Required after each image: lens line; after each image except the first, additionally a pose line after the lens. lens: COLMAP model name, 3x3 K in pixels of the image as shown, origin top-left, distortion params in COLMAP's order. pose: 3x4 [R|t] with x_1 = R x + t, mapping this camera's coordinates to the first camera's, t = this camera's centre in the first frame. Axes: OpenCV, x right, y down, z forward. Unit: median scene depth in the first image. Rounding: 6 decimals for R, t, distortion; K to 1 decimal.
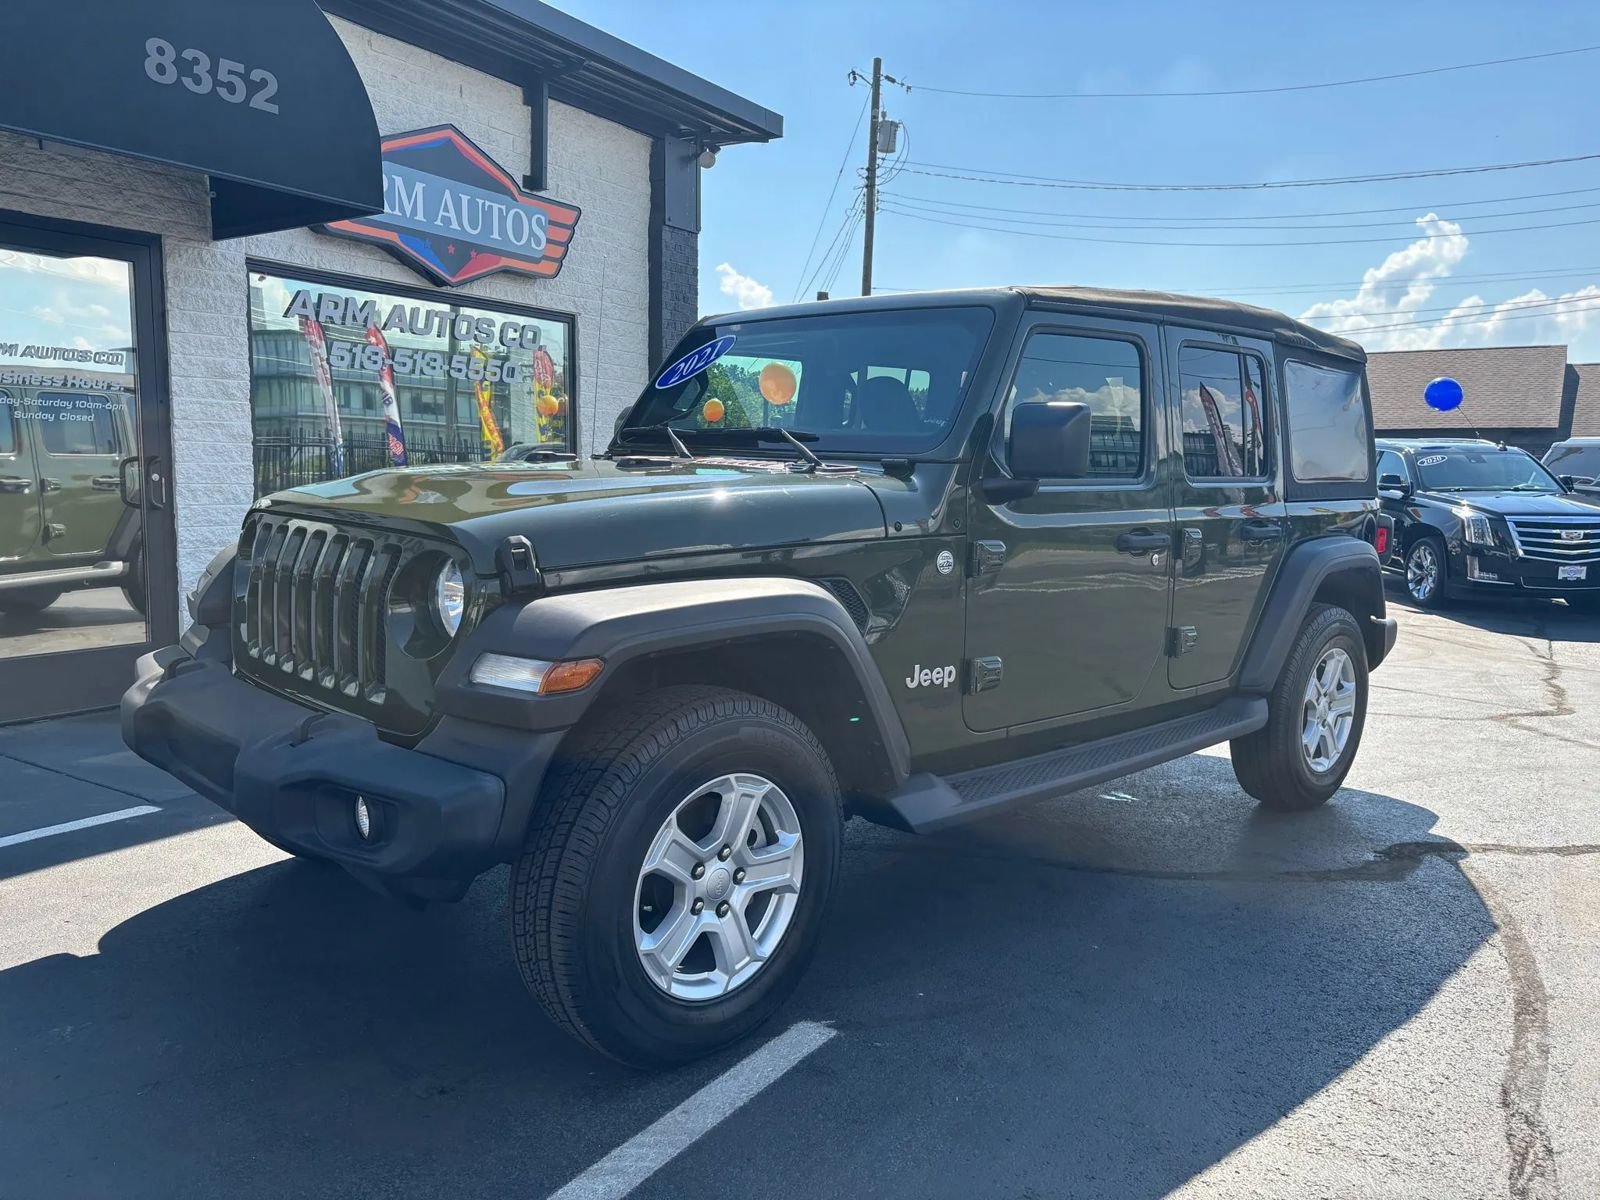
lens RADIAL K [[1217.7, 0, 785.3], [0, 1217.7, 590.6], [0, 0, 1]] dist [0.048745, -0.054380]
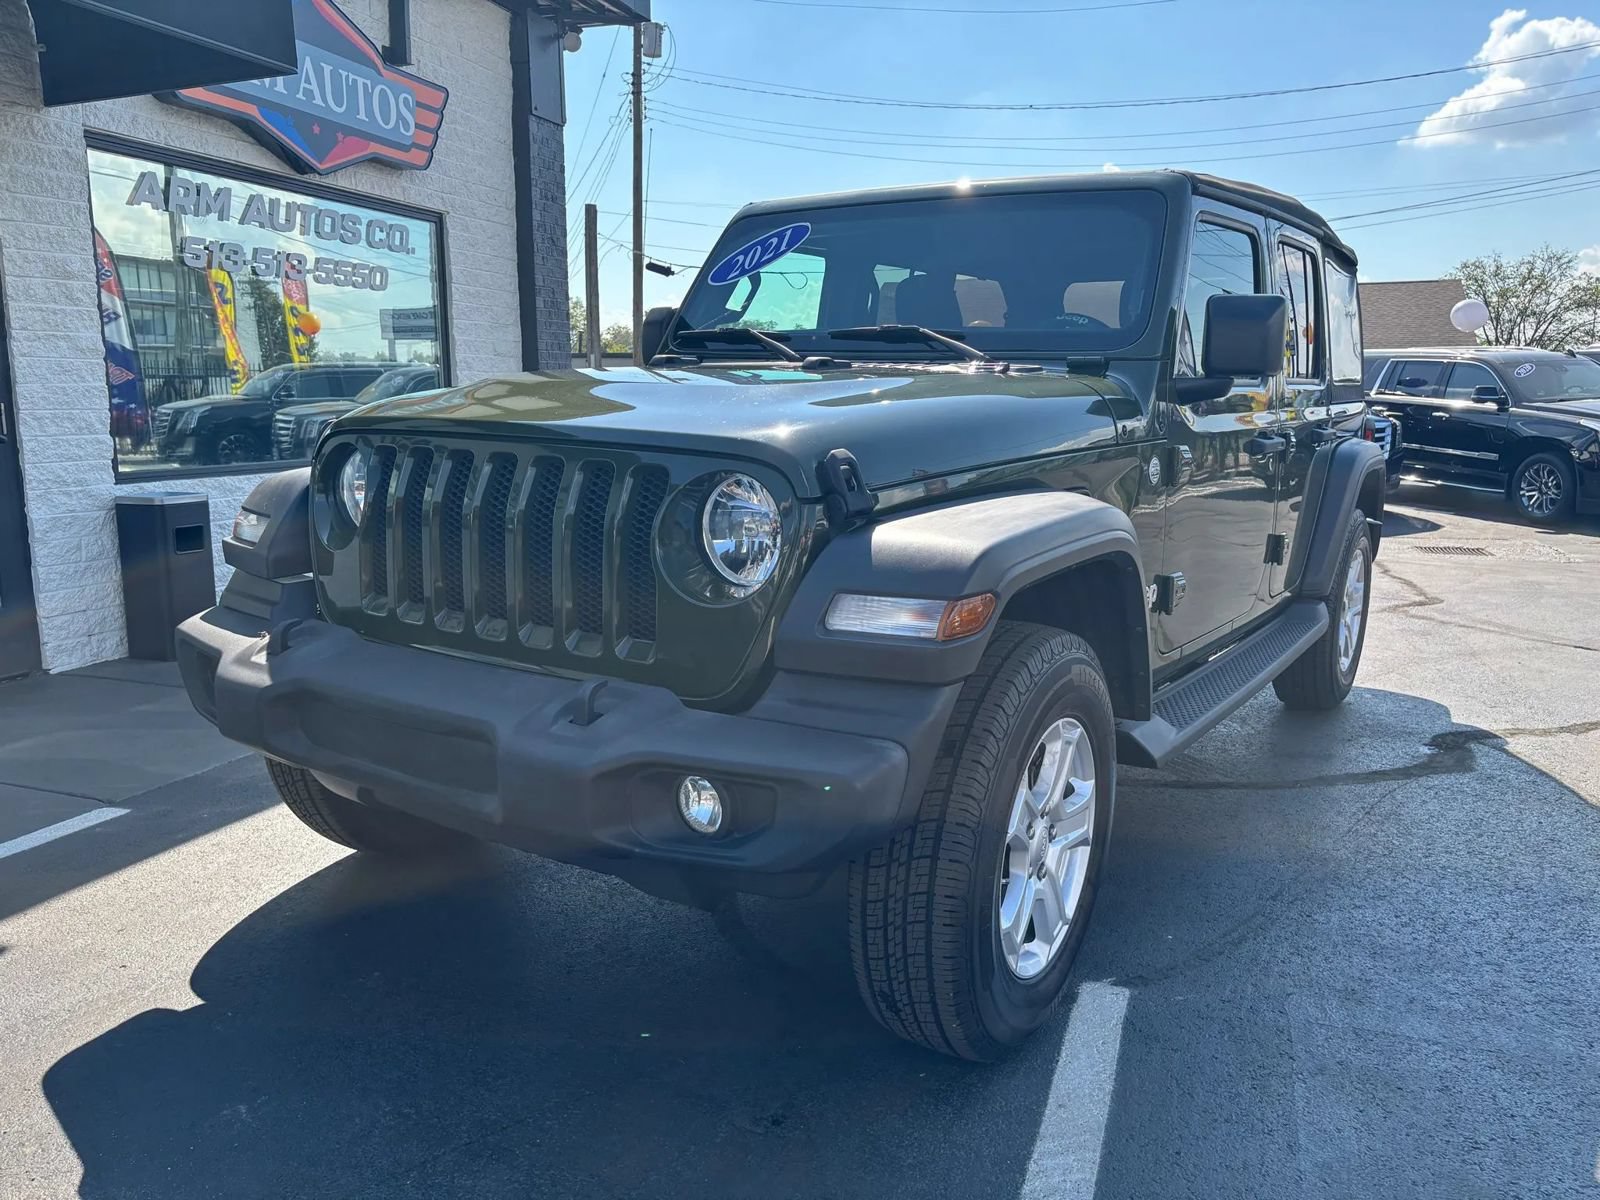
lens RADIAL K [[1217.7, 0, 806.2], [0, 1217.7, 597.0], [0, 0, 1]] dist [0.048745, -0.054380]
pose [[0.974251, -0.051995, 0.219387, -0.148594], [0.037440, 0.996845, 0.069990, -0.001258], [-0.222334, -0.059974, 0.973124, 0.073119]]
